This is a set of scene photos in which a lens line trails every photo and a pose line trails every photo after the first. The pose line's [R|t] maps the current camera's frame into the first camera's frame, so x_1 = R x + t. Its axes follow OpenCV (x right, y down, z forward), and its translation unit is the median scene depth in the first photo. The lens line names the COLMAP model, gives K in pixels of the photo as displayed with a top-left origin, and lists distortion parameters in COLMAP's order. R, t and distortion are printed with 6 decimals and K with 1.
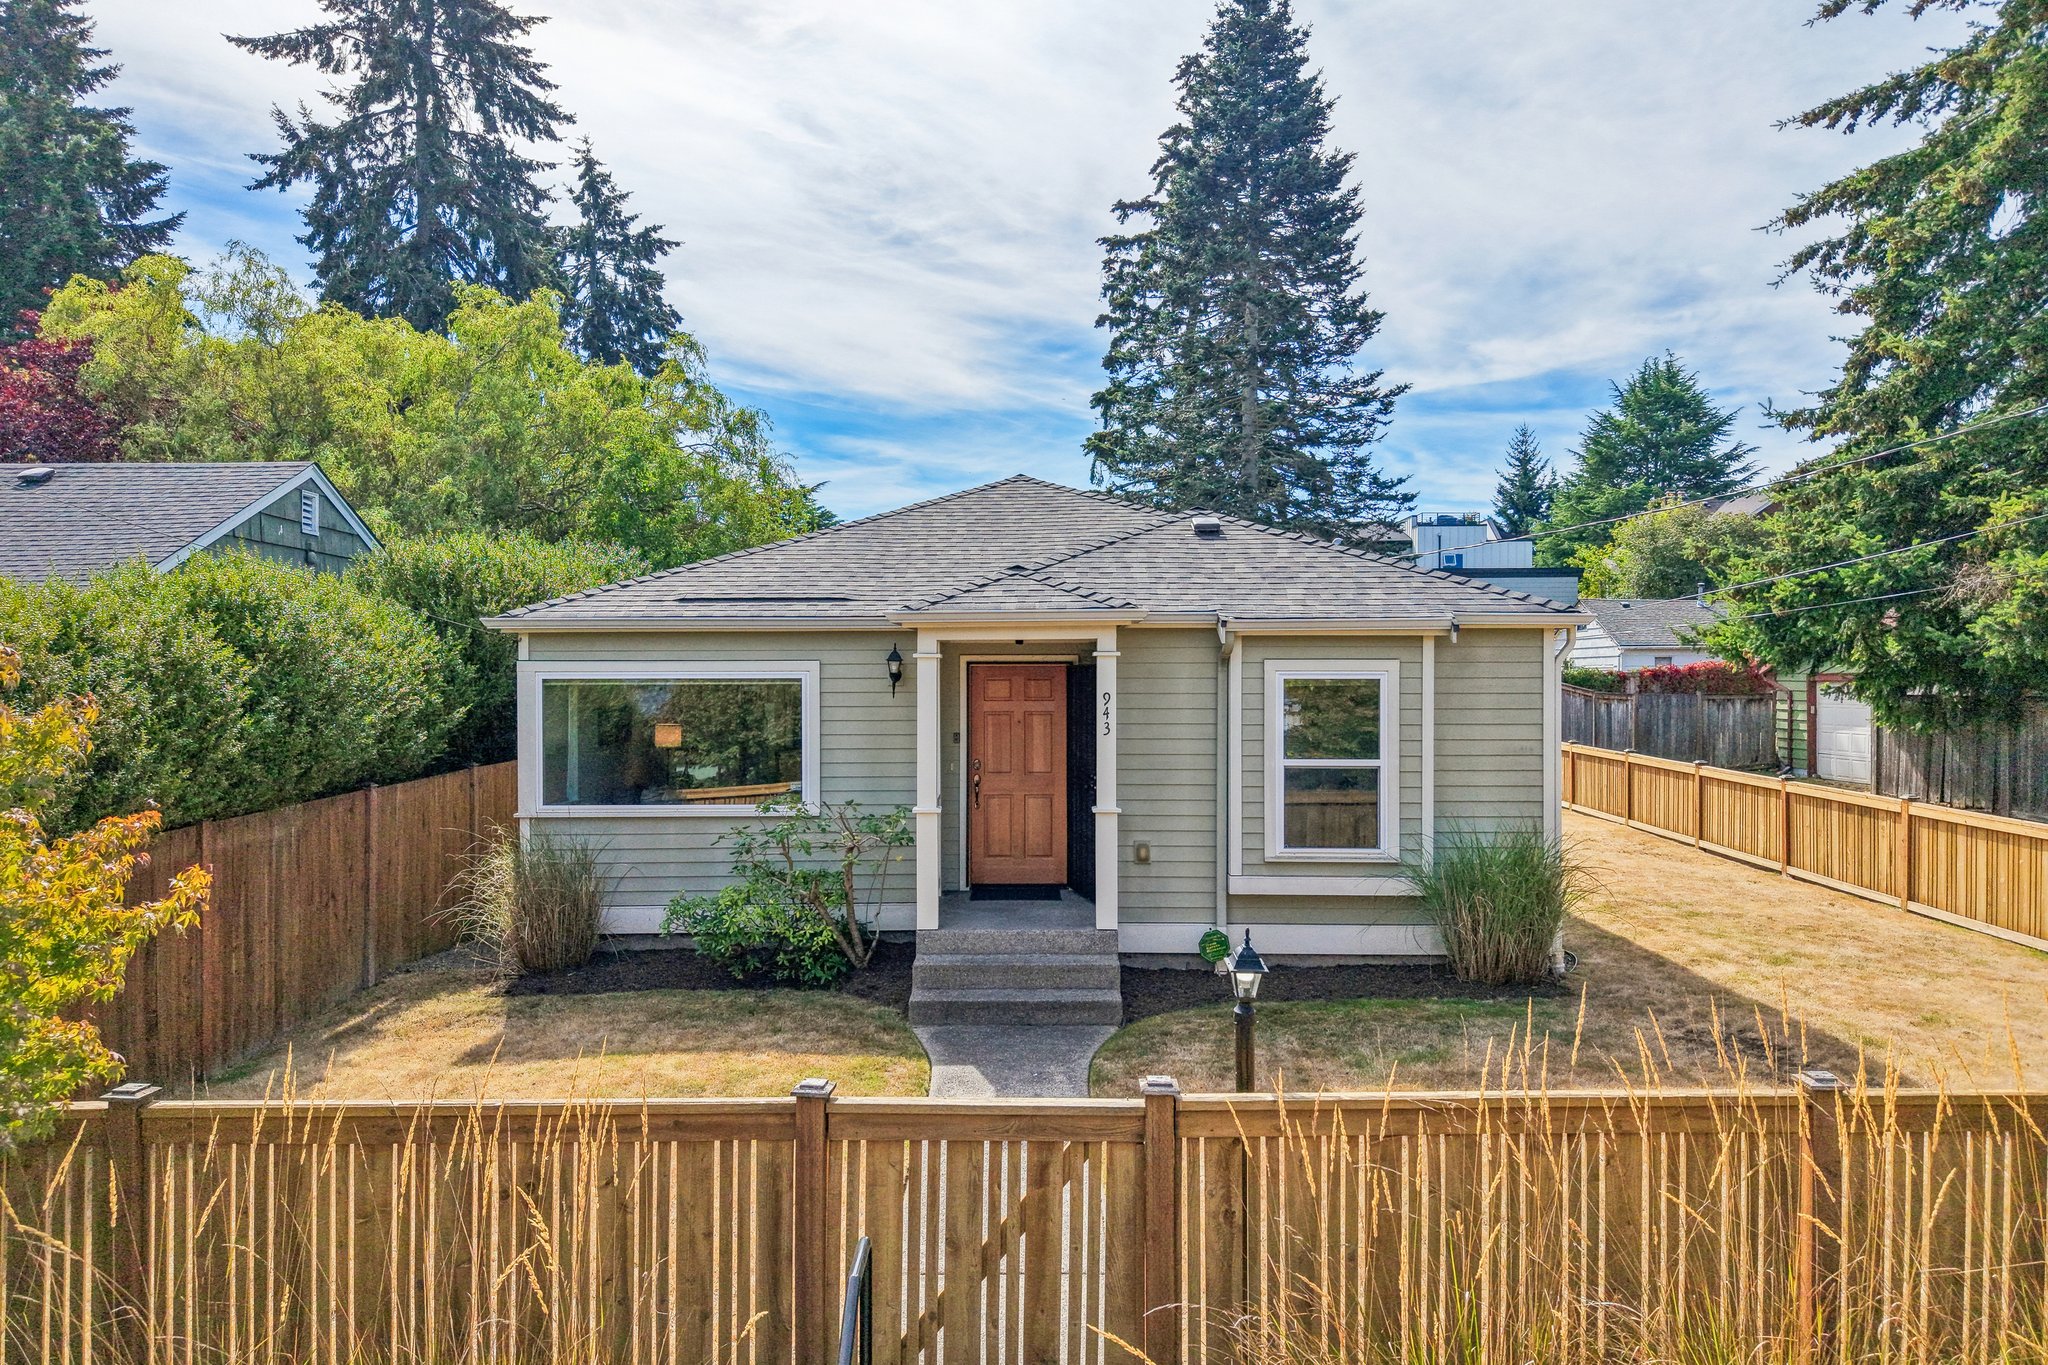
lens RADIAL K [[1416.6, 0, 1024.0], [0, 1416.6, 682.5], [0, 0, 1]] dist [0.012677, -0.001399]
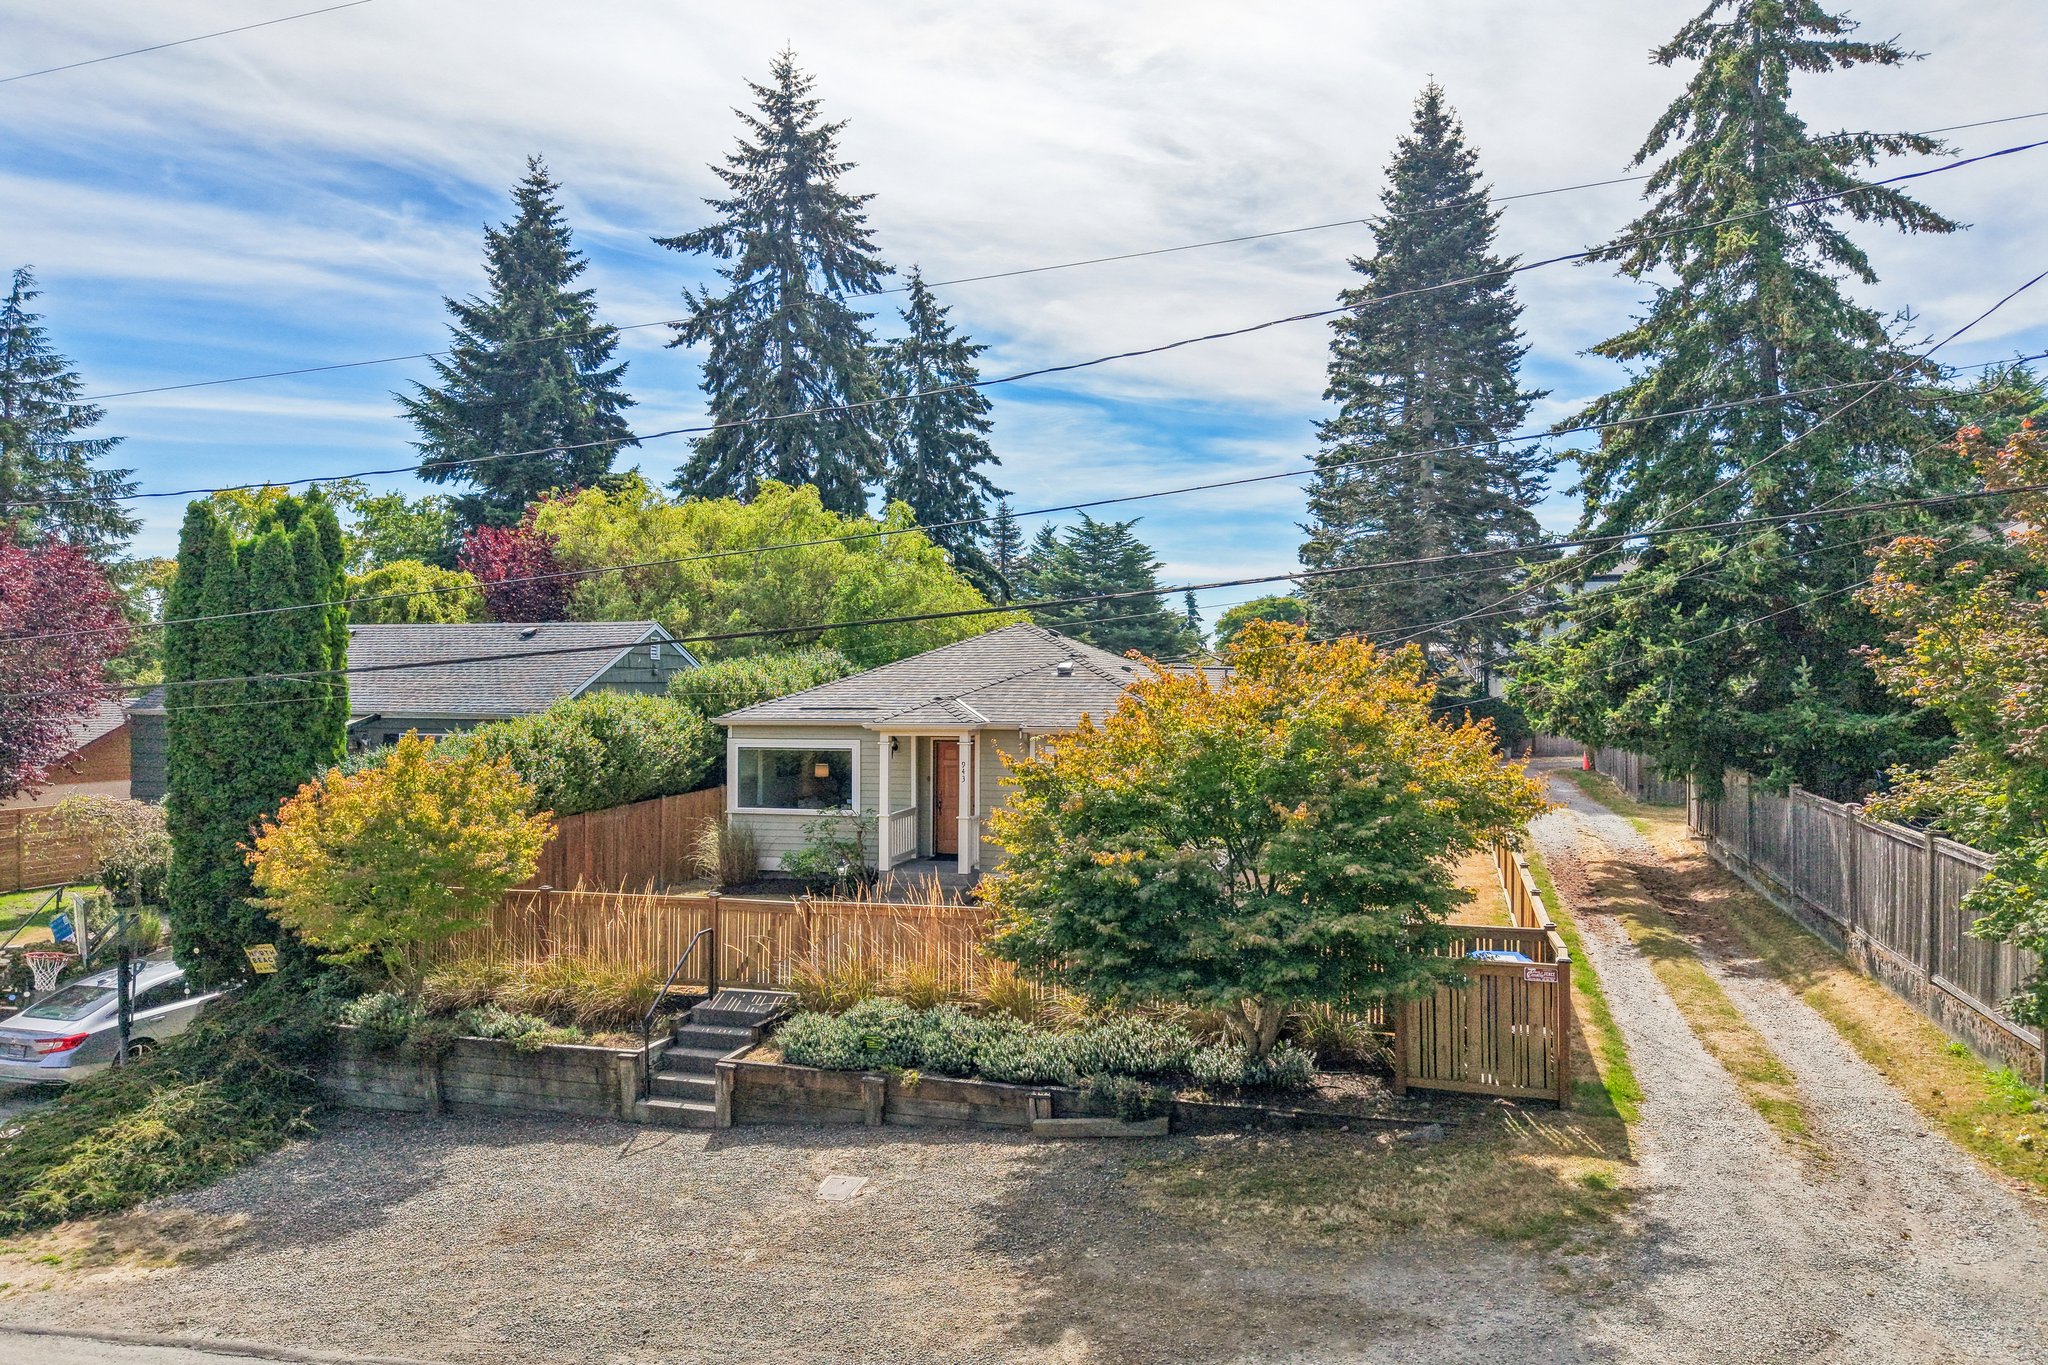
lens RADIAL K [[1416.6, 0, 1024.0], [0, 1416.6, 682.5], [0, 0, 1]] dist [0.012677, -0.001399]
pose [[0.961918, 0.000139, -0.273339, 0.160632], [0.000251, 0.999999, 0.001393, -0.025339], [0.273339, -0.001408, 0.961917, -0.224794]]
